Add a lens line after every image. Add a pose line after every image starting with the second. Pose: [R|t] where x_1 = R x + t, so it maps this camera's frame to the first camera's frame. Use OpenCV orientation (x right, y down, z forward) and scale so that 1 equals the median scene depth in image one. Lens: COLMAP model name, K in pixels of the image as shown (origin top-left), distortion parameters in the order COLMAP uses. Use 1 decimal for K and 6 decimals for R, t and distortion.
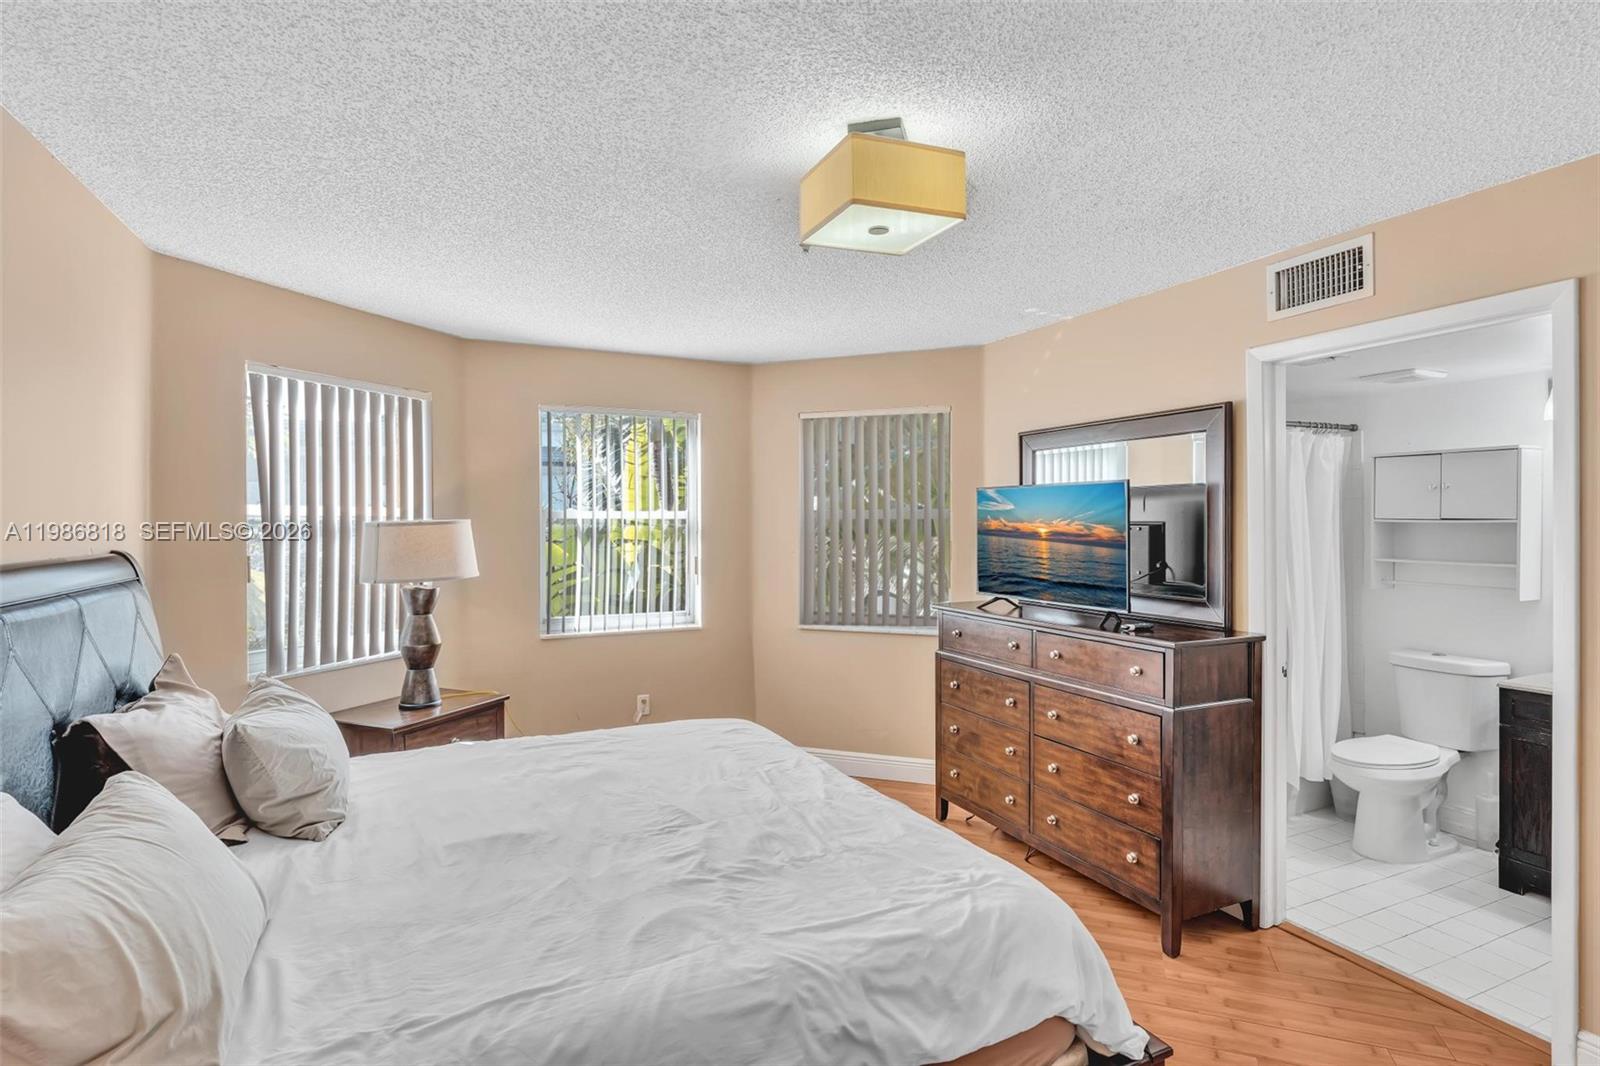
lens RADIAL K [[805.3, 0, 800.0], [0, 805.3, 533.0], [0, 0, 1]] dist [-0.000806, -0.000738]
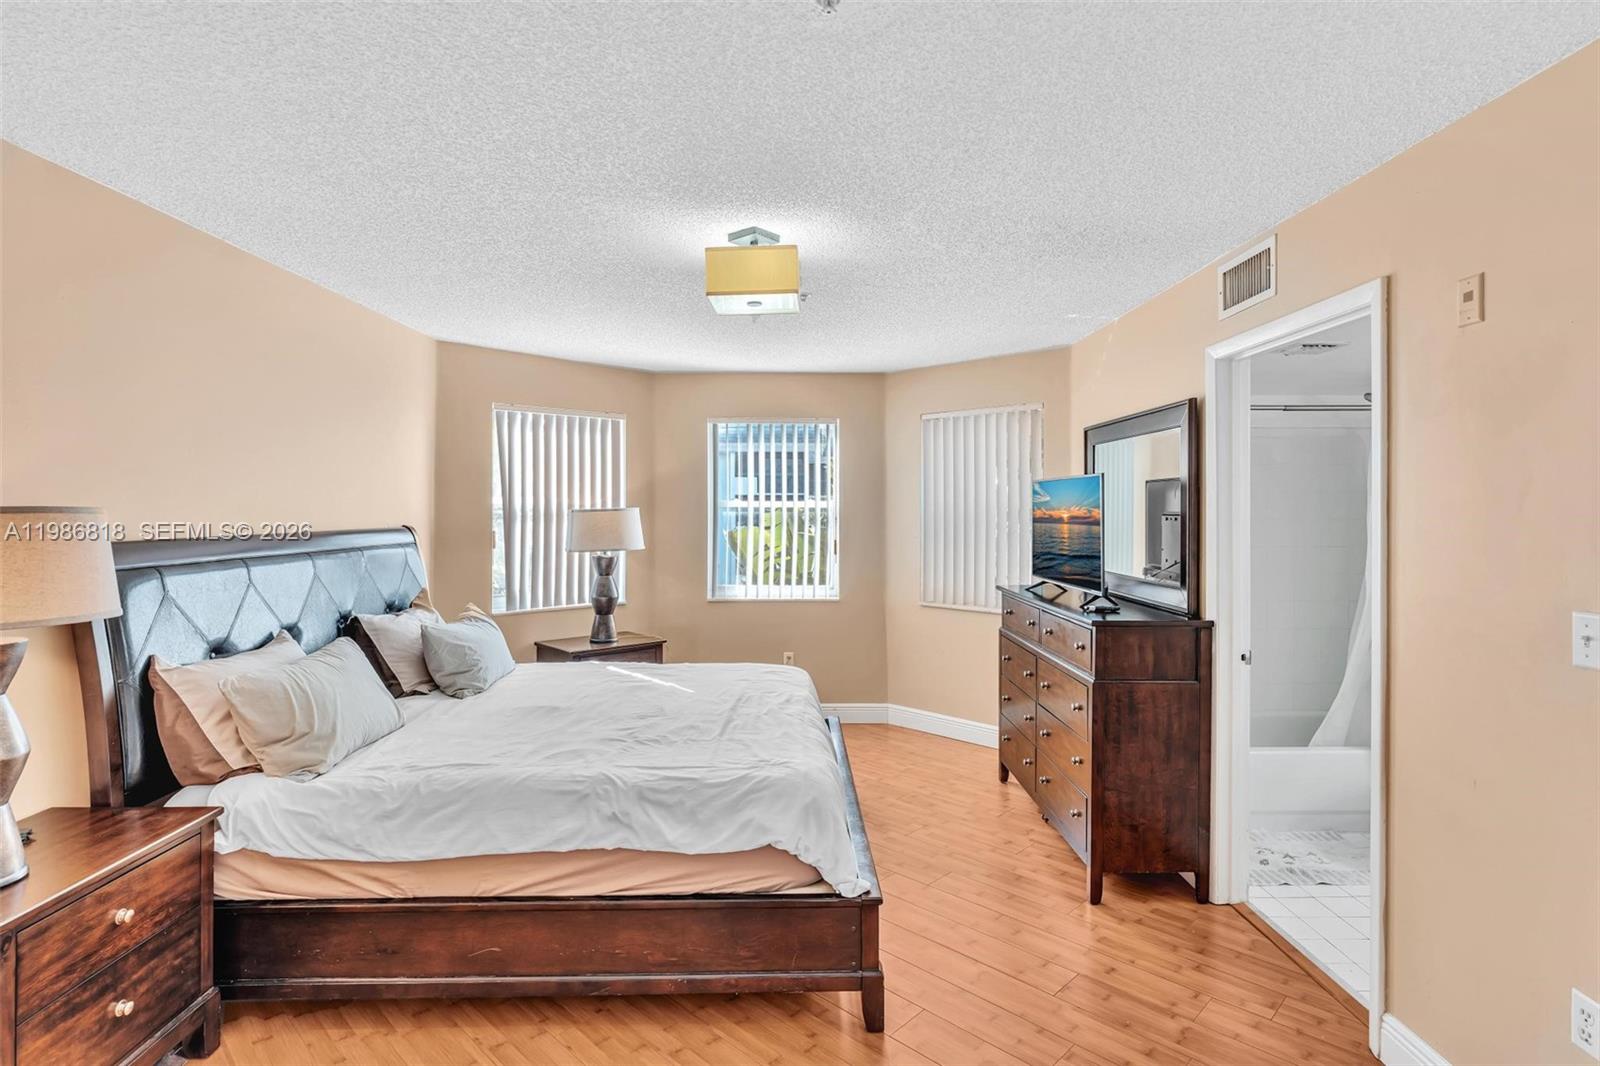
lens RADIAL K [[819.1, 0, 799.8], [0, 819.1, 515.8], [0, 0, 1]] dist [-0.004118, 0.000360]
pose [[0.911884, 0.008766, -0.410354, 0.529319], [-0.011526, 0.999925, -0.004253, 0.000769], [0.410285, 0.008608, 0.911917, -0.190942]]
